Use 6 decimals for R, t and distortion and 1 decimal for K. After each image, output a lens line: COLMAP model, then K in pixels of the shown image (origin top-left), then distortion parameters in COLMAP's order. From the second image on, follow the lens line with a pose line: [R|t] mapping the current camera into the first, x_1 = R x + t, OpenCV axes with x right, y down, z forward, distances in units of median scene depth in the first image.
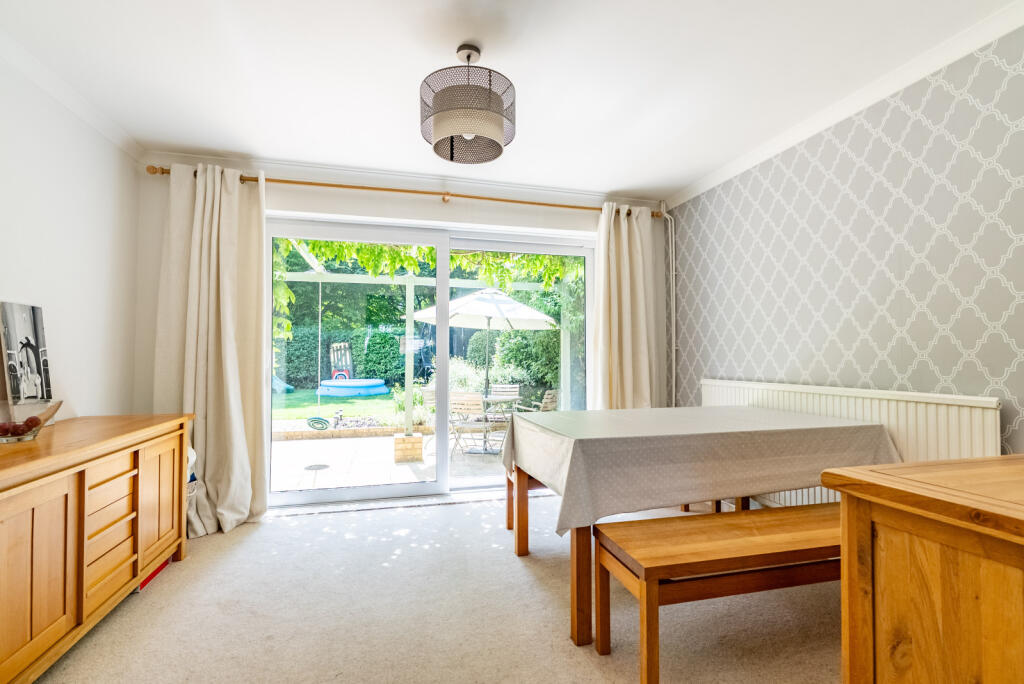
lens RADIAL K [[474.6, 0, 509.7], [0, 474.6, 344.2], [0, 0, 1]] dist [-0.001430, -0.000083]
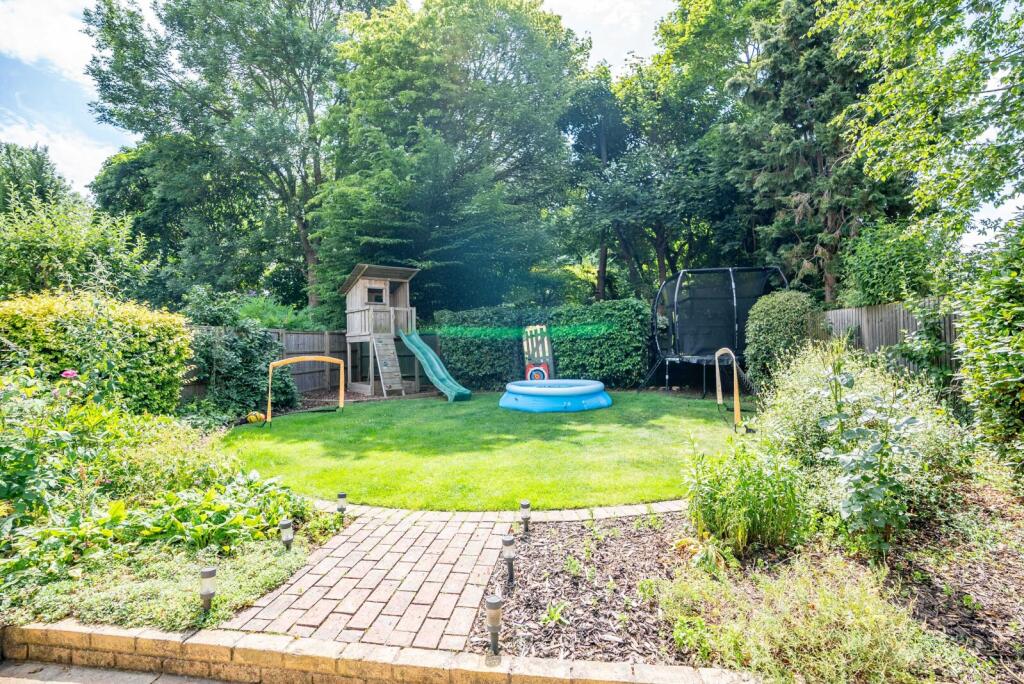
lens RADIAL K [[474.6, 0, 511.3], [0, 474.6, 342.6], [0, 0, 1]] dist [-0.001430, -0.000083]
pose [[0.919163, -0.016093, -0.393548, -0.127148], [0.025287, 0.999515, 0.018186, 0.010188], [0.393064, -0.026668, 0.919124, 0.380078]]
